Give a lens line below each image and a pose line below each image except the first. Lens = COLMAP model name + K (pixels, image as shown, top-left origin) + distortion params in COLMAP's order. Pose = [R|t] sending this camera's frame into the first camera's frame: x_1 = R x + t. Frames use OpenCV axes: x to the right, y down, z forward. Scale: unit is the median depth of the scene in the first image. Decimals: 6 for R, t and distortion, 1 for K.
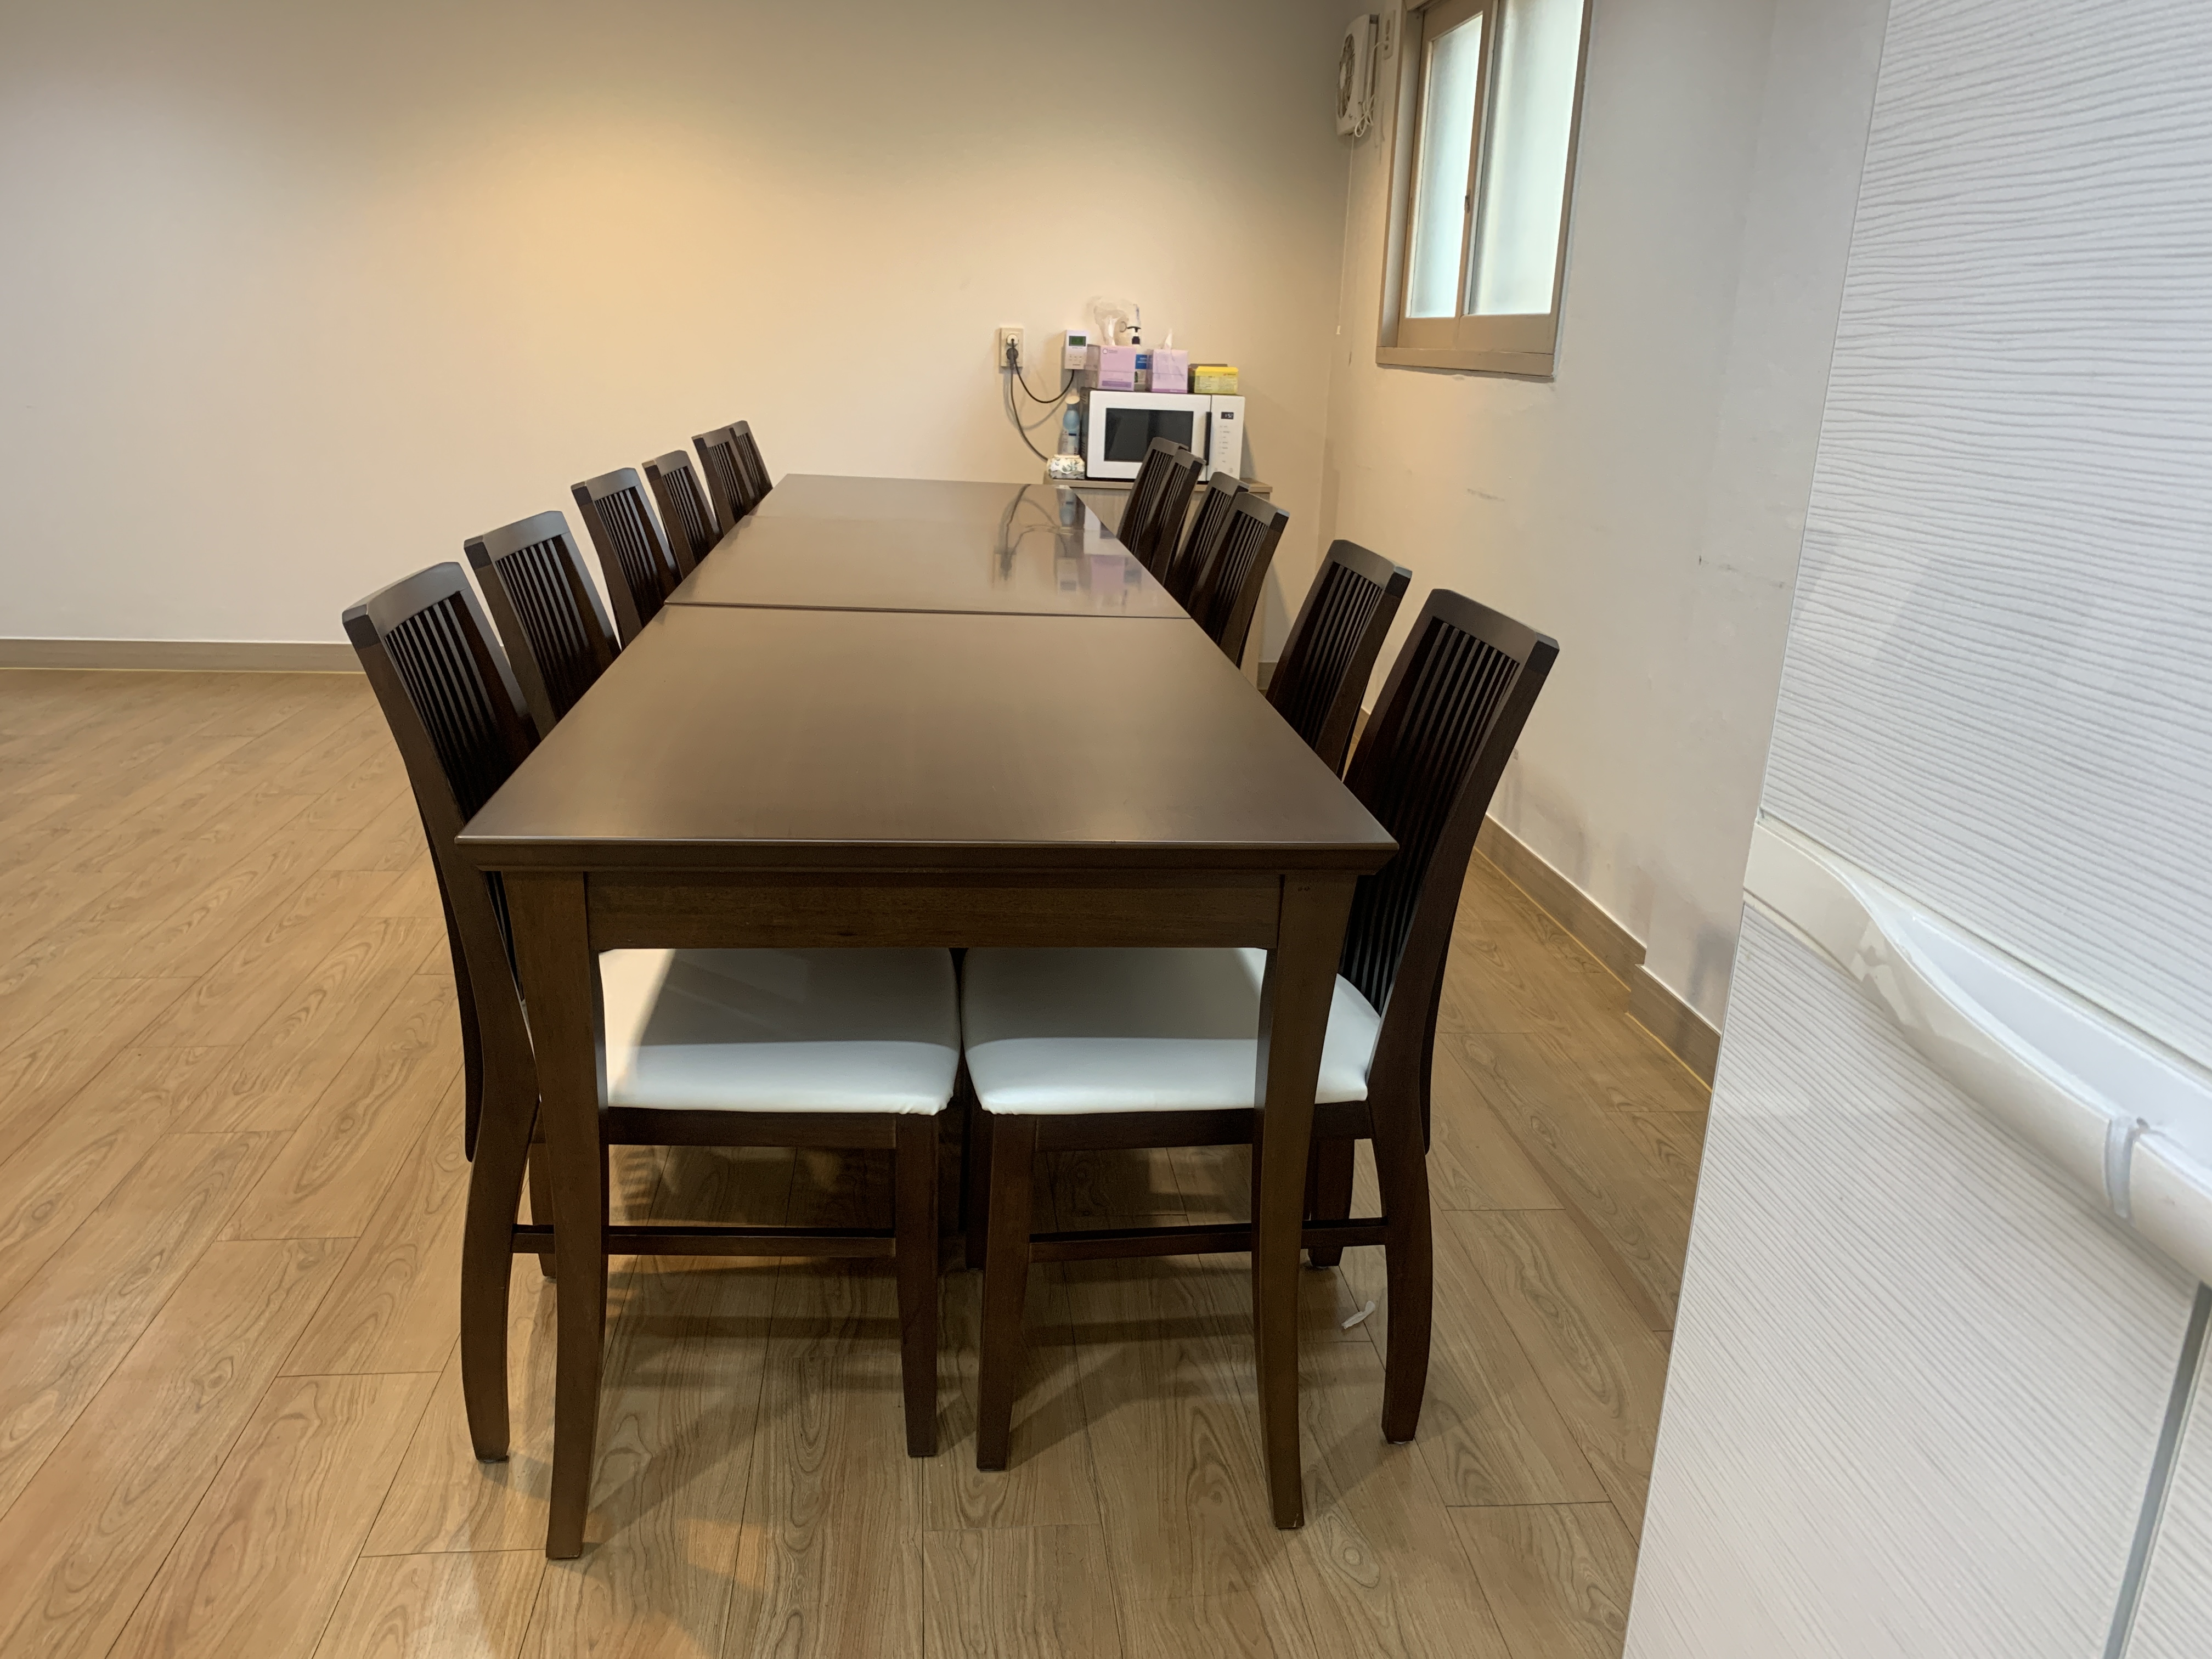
lens RADIAL K [[1730.4, 0, 1077.6], [0, 1730.4, 790.3], [0, 0, 1]] dist [0.017801, -0.001160]
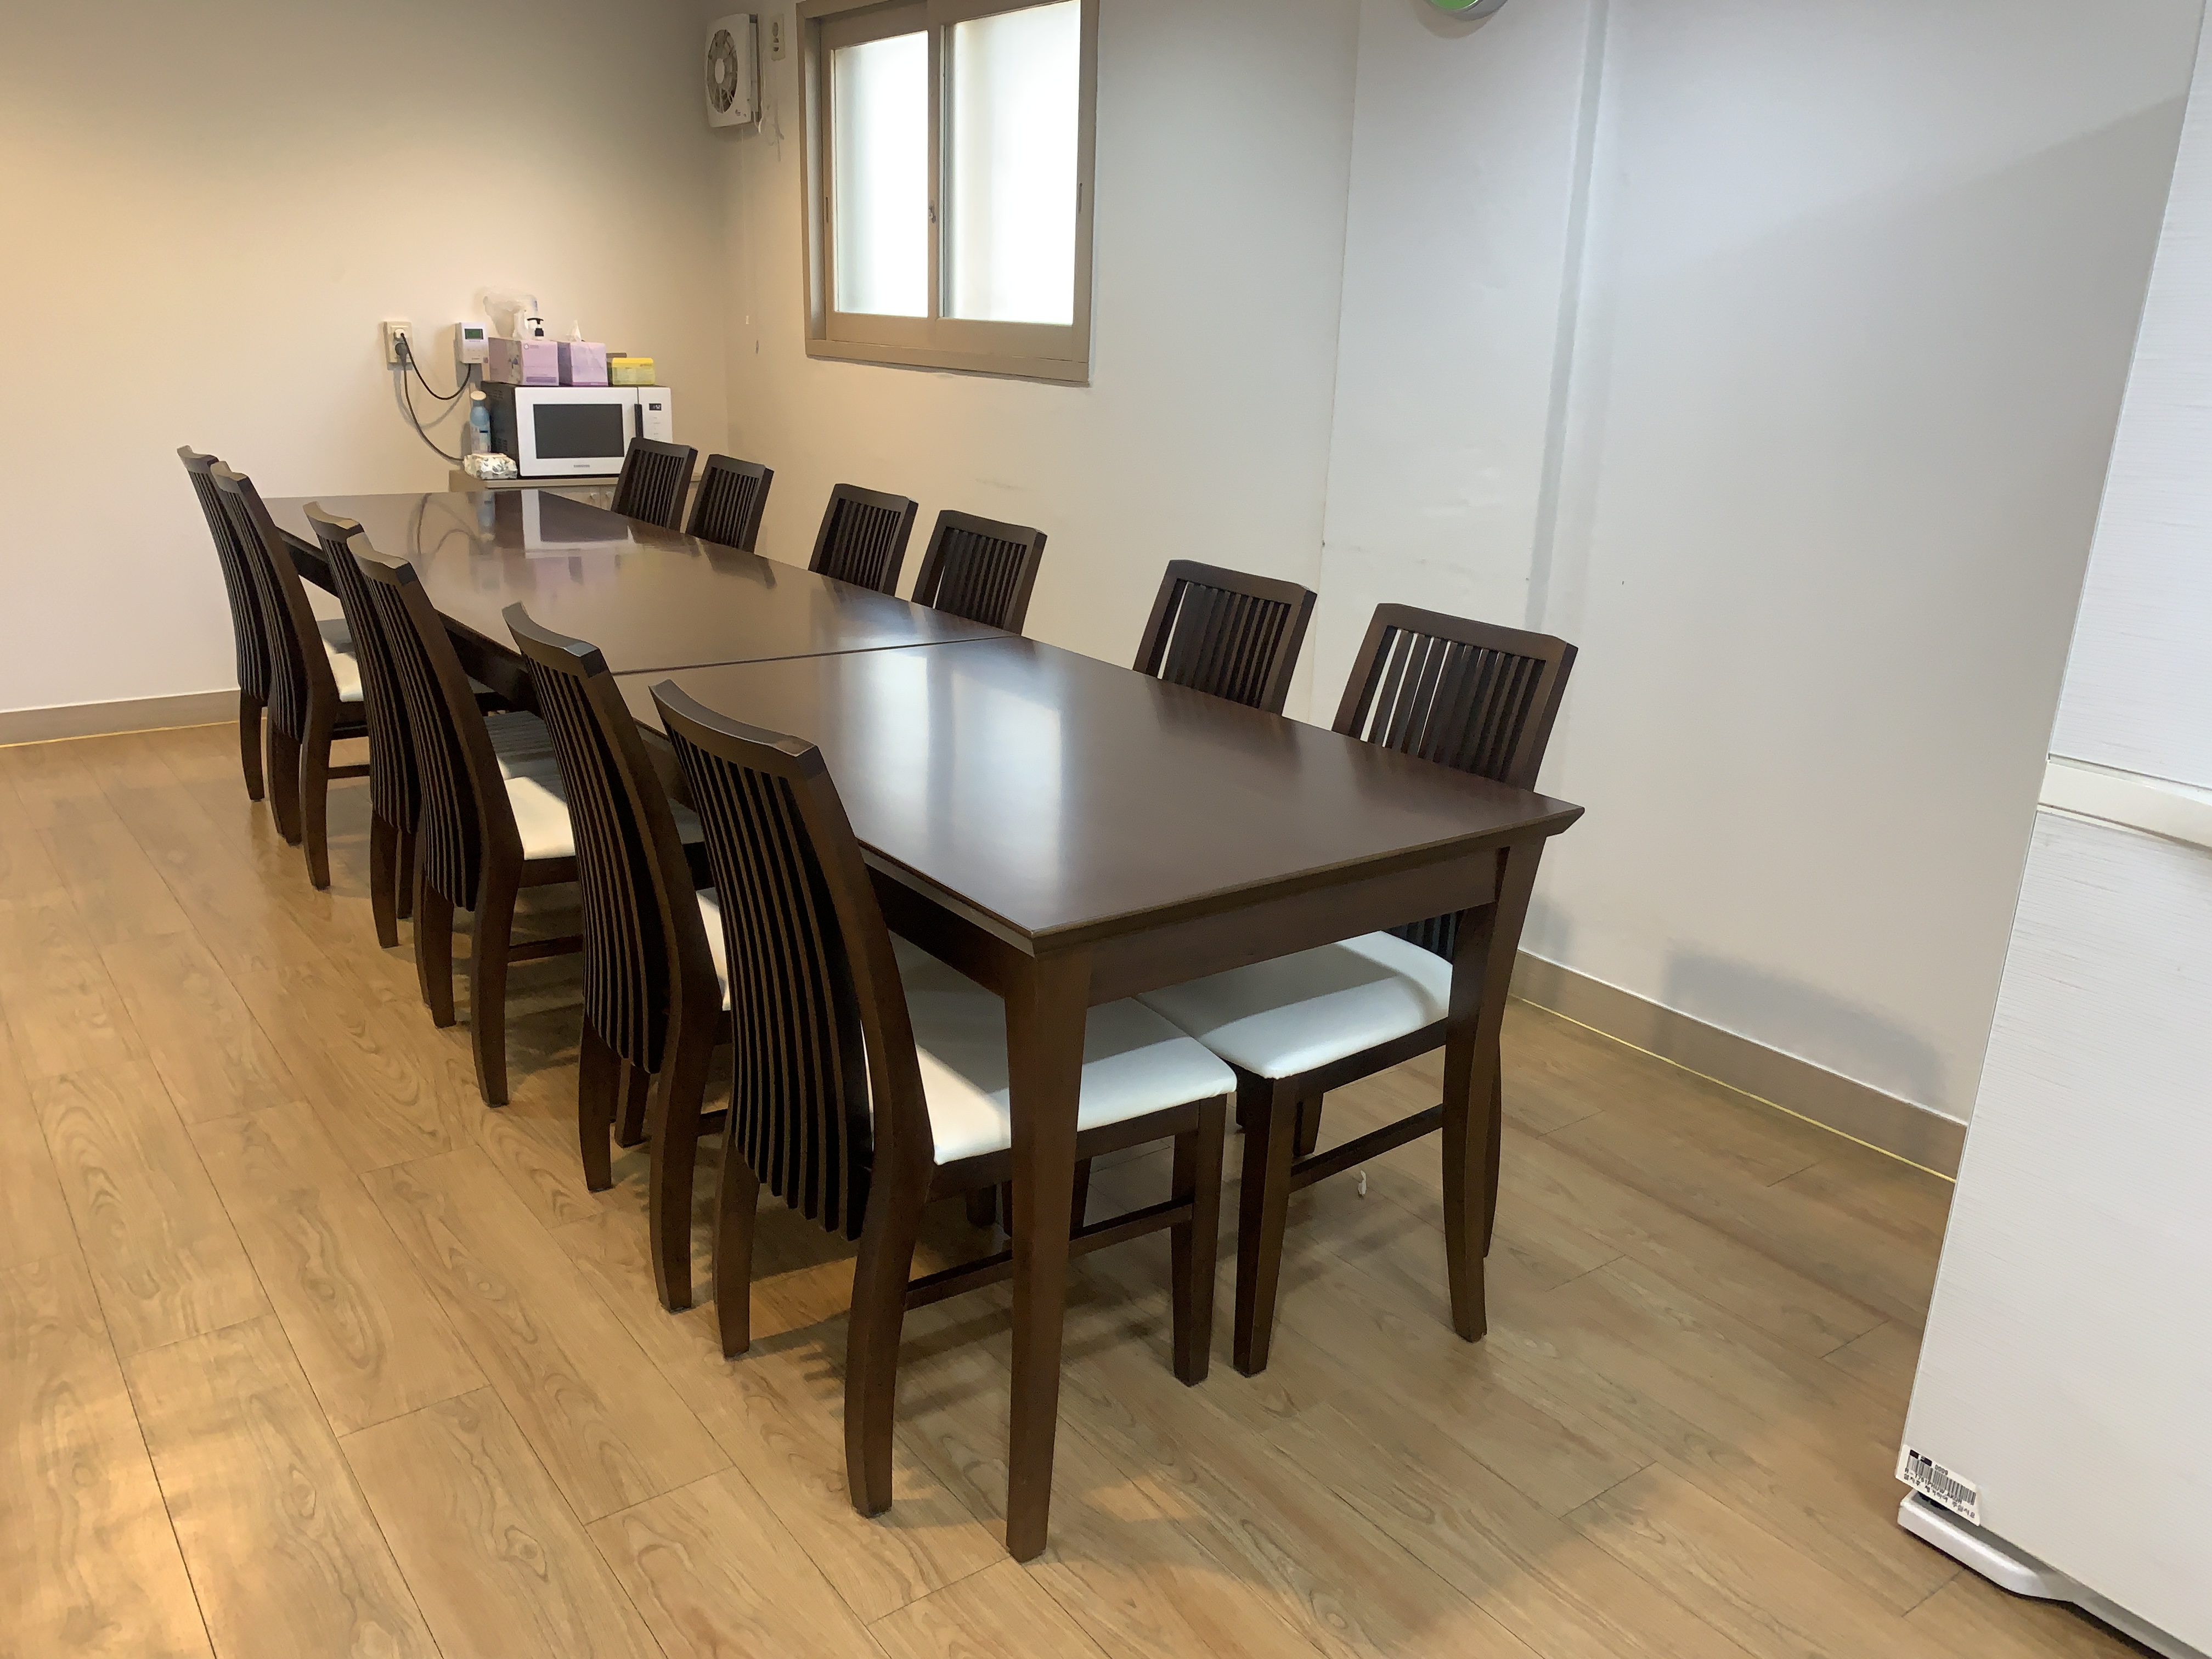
lens RADIAL K [[1730.4, 0, 1077.6], [0, 1730.4, 790.3], [0, 0, 1]] dist [0.017801, -0.001160]
pose [[0.859939, -0.152834, 0.486977, -0.230931], [0.134076, 0.988250, 0.073393, -0.038358], [-0.492471, 0.002179, 0.870326, 0.004521]]
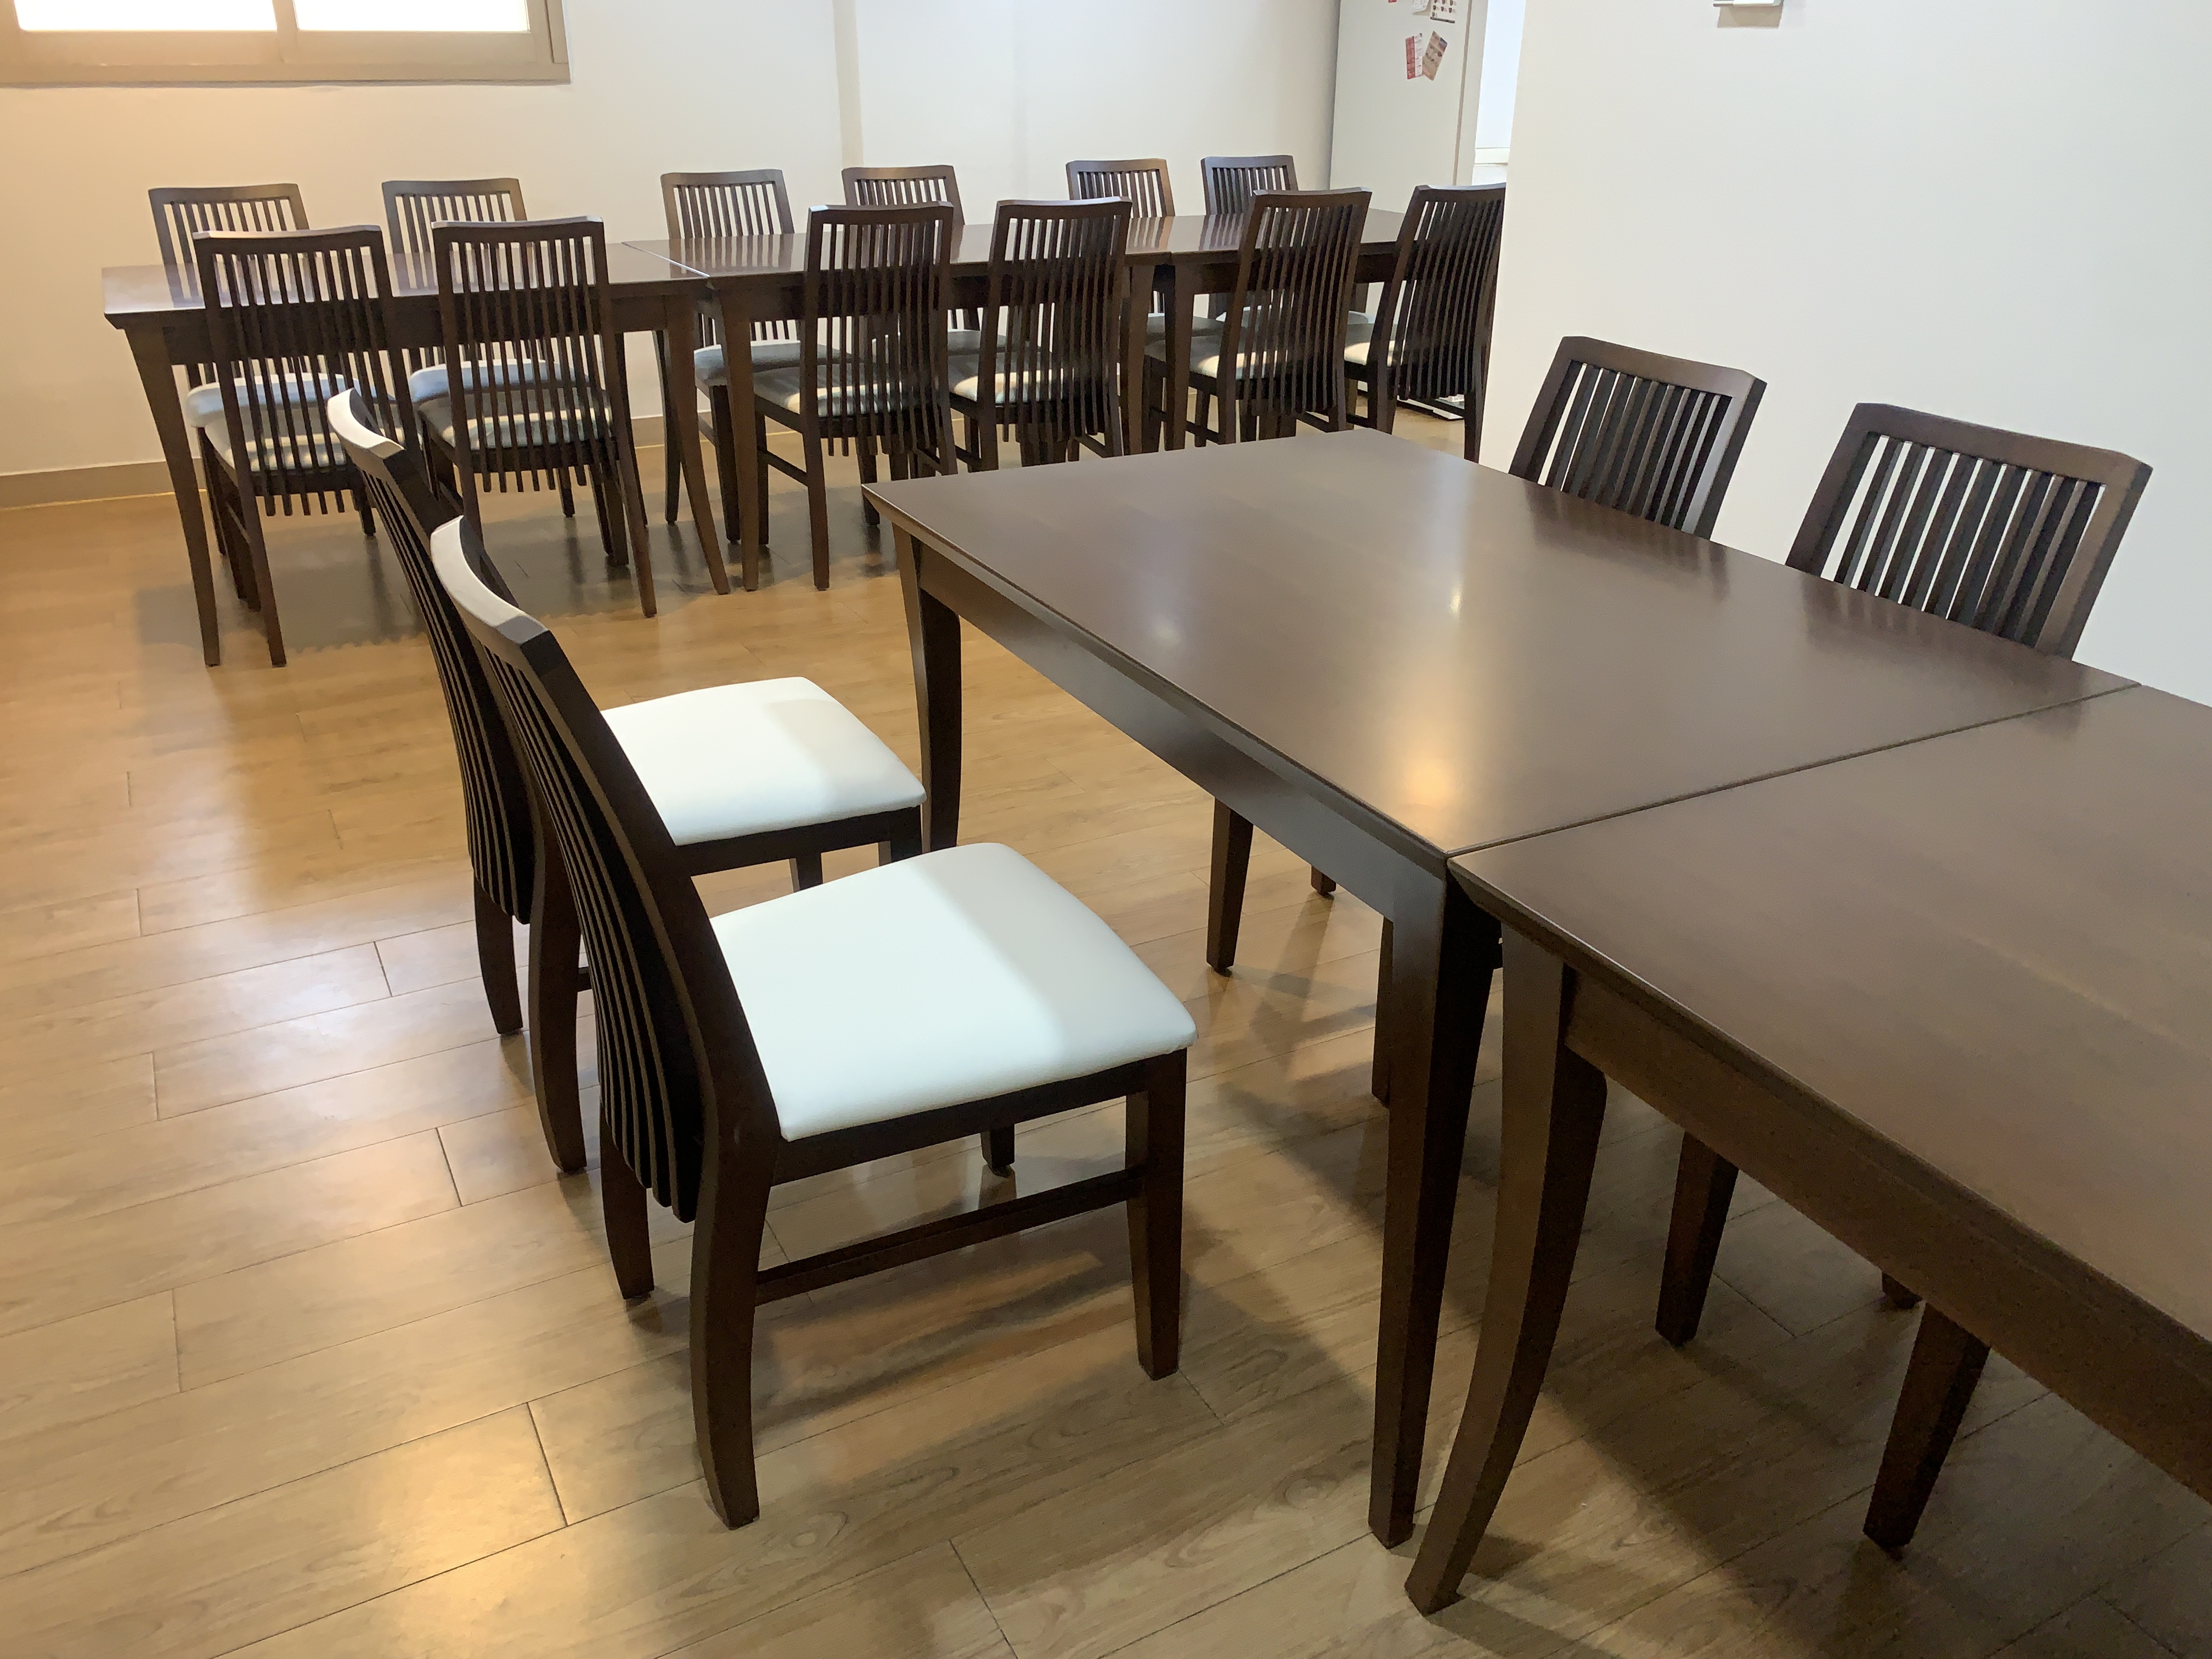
lens RADIAL K [[1730.4, 0, 1077.6], [0, 1730.4, 790.3], [0, 0, 1]] dist [0.017801, -0.001160]
pose [[-0.400143, -0.422480, 0.813262, -0.886283], [0.207995, 0.822380, 0.529555, -0.295470], [-0.892538, 0.381052, -0.241197, 0.830137]]
